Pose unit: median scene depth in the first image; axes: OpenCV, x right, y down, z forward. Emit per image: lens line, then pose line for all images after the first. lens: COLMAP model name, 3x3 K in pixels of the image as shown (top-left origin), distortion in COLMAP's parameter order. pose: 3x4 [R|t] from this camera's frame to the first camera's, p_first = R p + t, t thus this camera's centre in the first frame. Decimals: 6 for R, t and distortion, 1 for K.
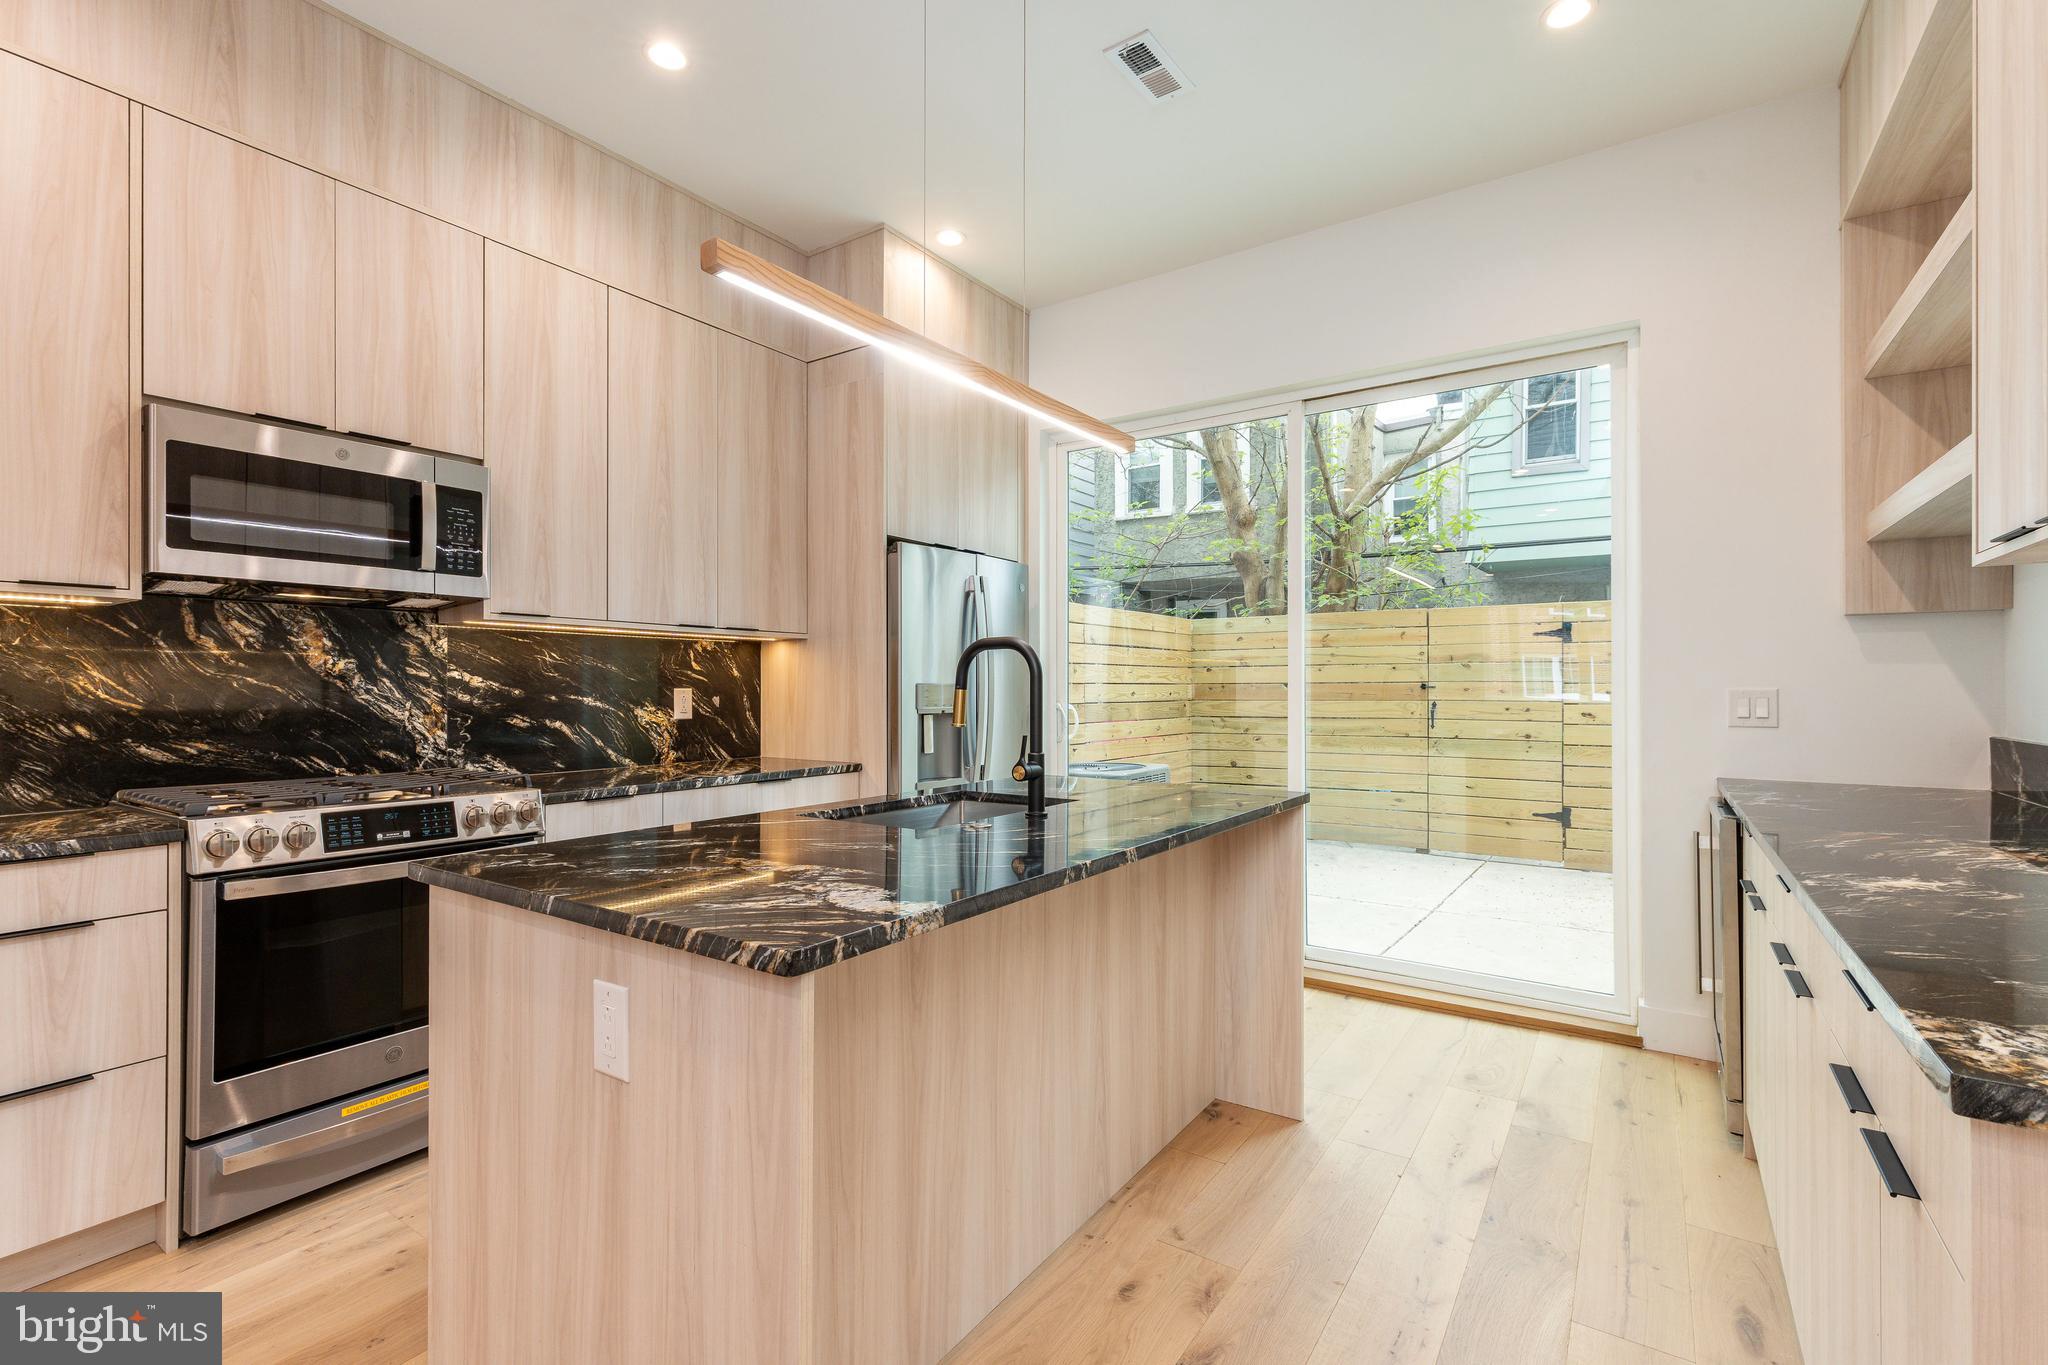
lens RADIAL K [[910.6, 0, 1026.0], [0, 910.6, 685.2], [0, 0, 1]] dist [0.002239, -0.000180]
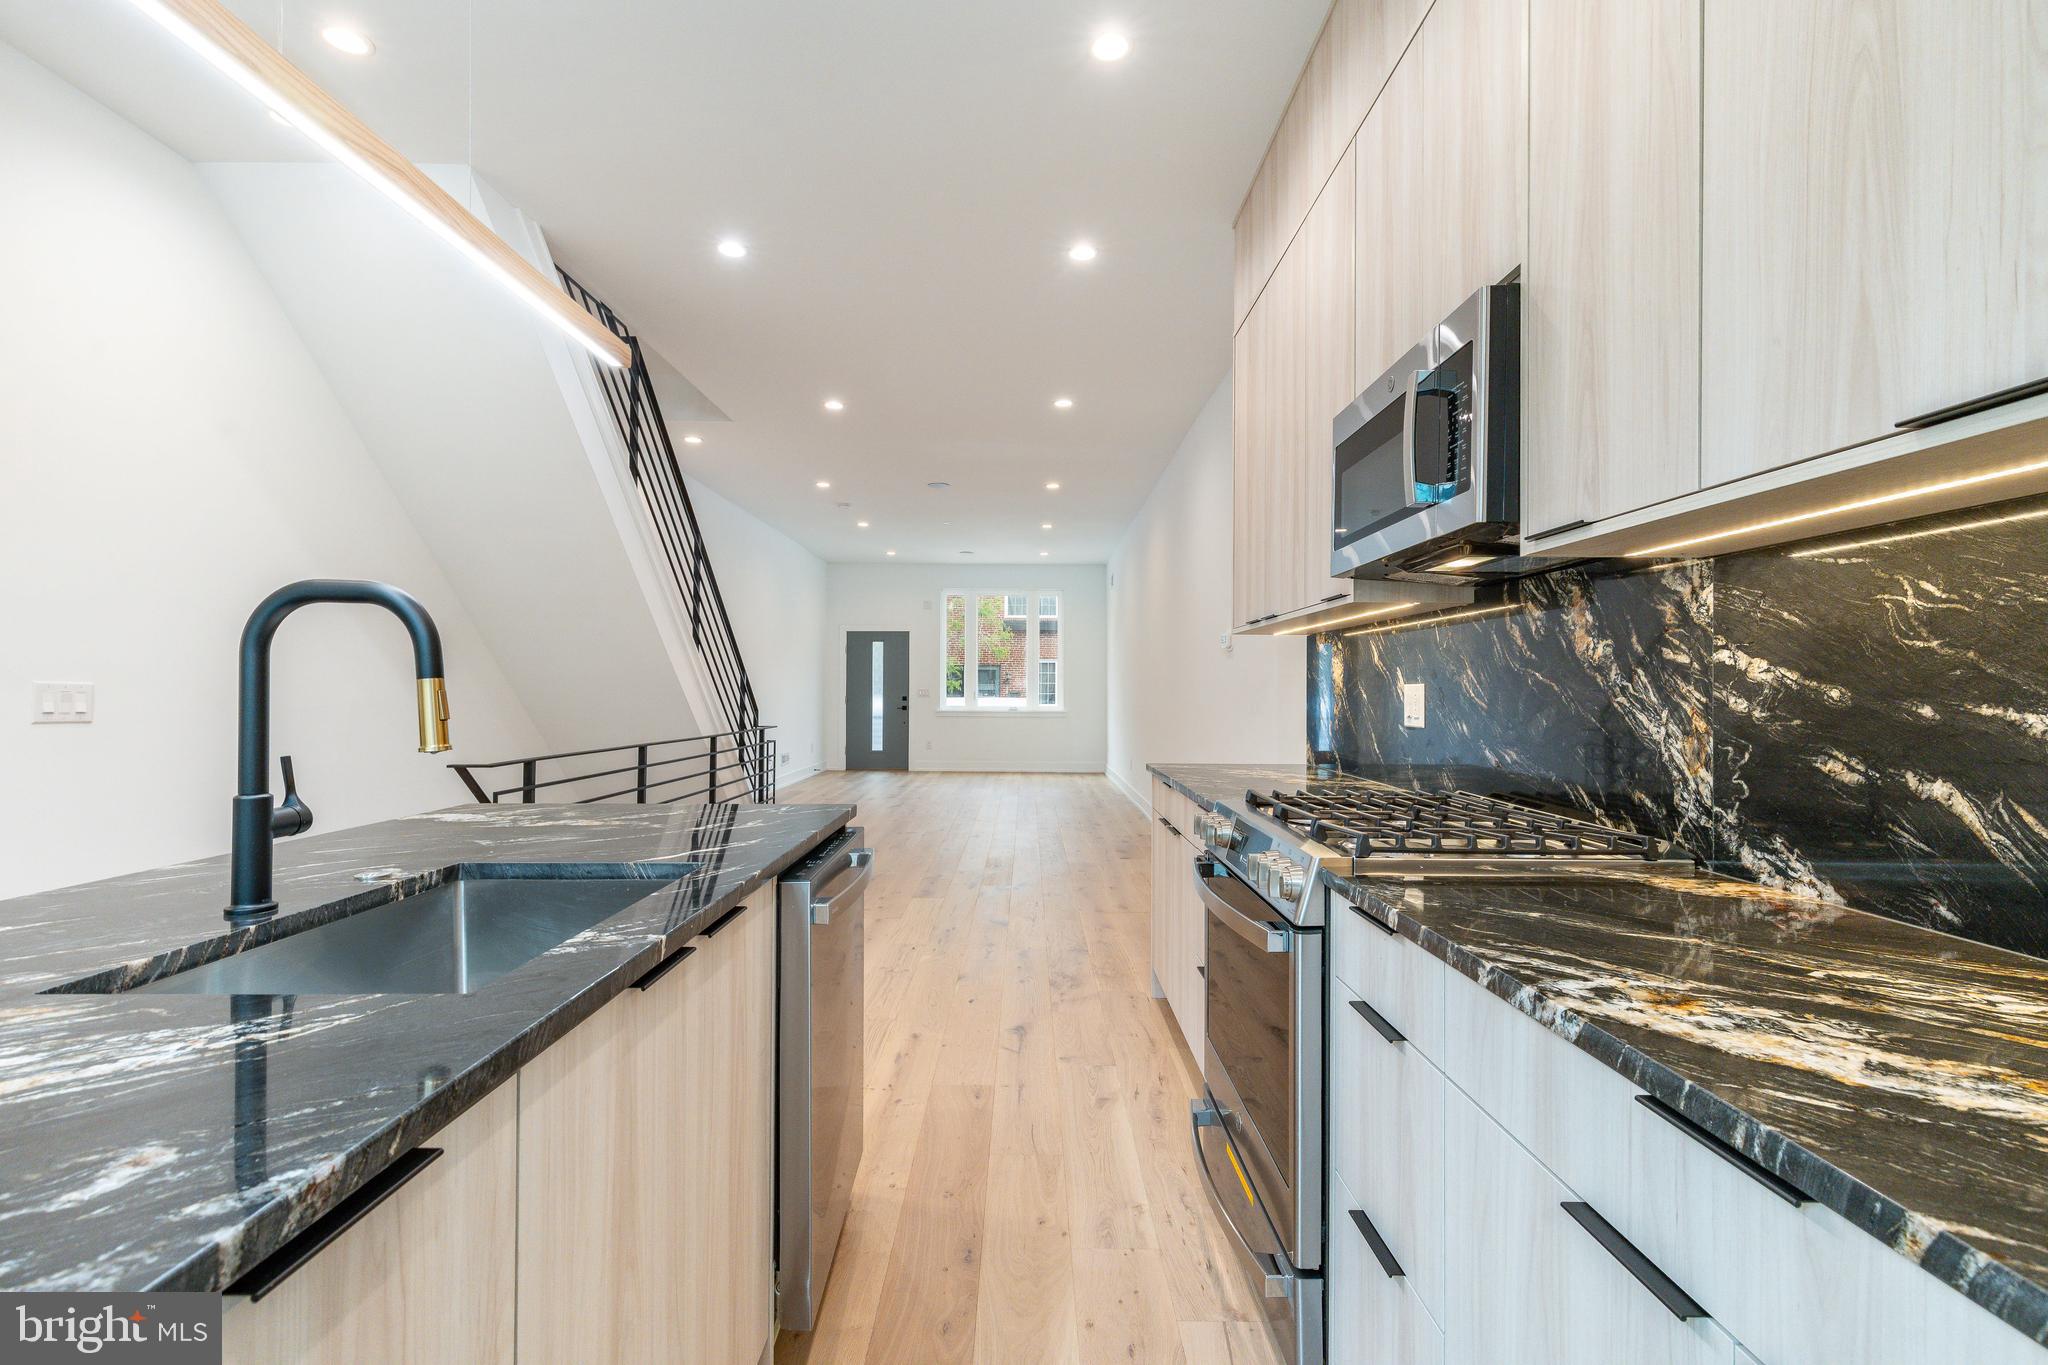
lens RADIAL K [[910.6, 0, 1026.0], [0, 910.6, 685.2], [0, 0, 1]] dist [0.002239, -0.000180]
pose [[-0.826410, -0.007603, -0.563018, -0.048006], [-0.003949, 0.999962, -0.007708, 0.009383], [0.563056, -0.004147, -0.826409, 1.275408]]
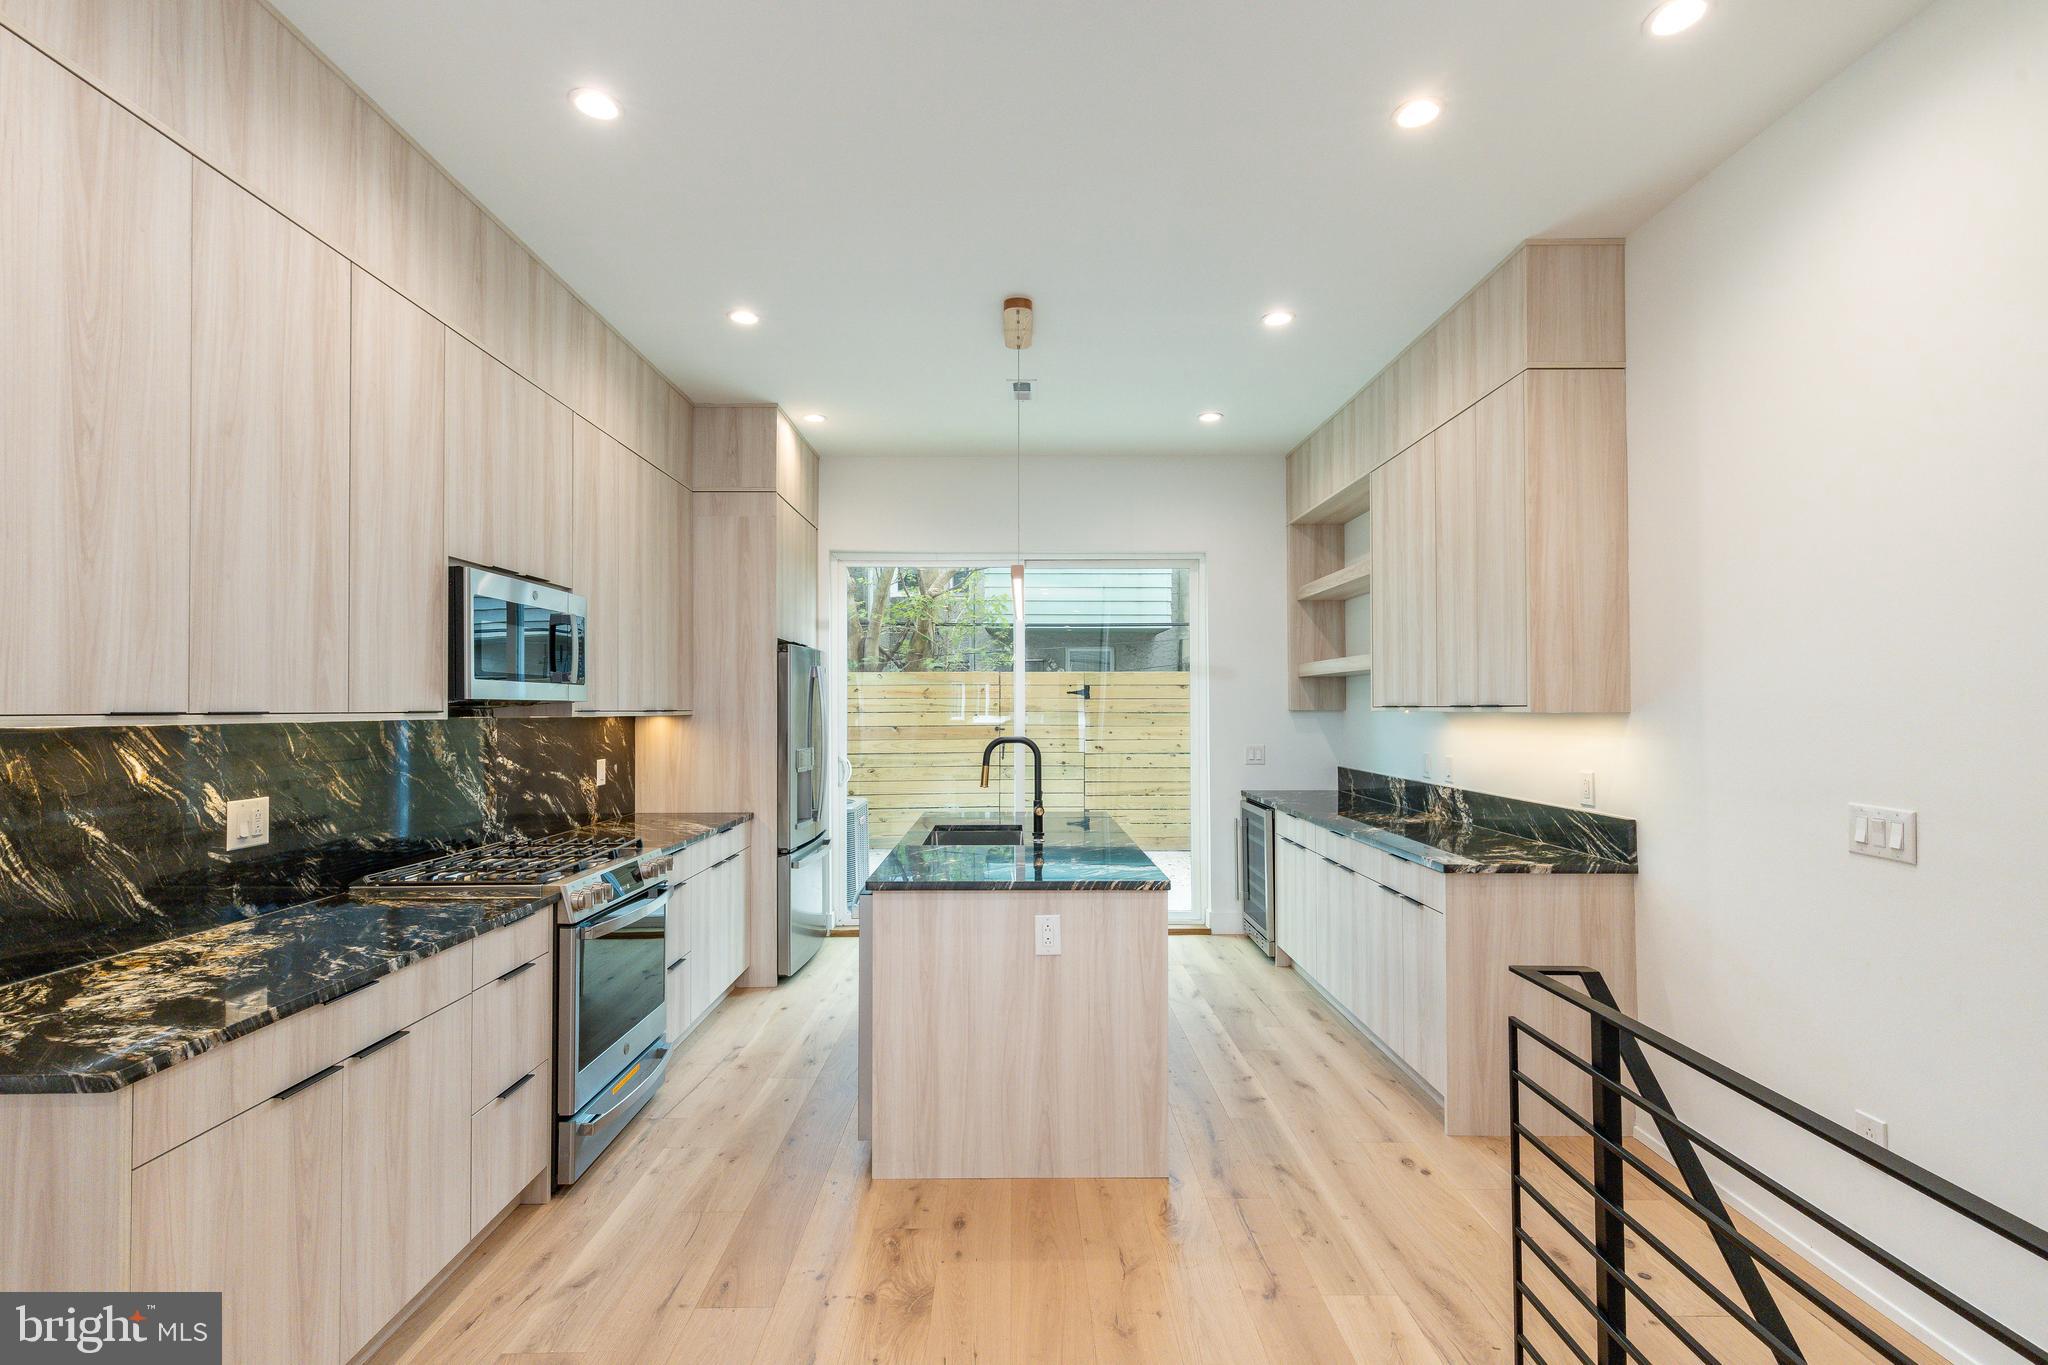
lens RADIAL K [[913.0, 0, 1018.2], [0, 913.0, 695.5], [0, 0, 1]] dist [-0.000255, -0.000074]
pose [[0.824032, 0.005217, 0.566519, -0.795377], [0.001854, 0.999927, -0.011904, -0.084883], [-0.566540, 0.010859, 0.823963, -0.372886]]
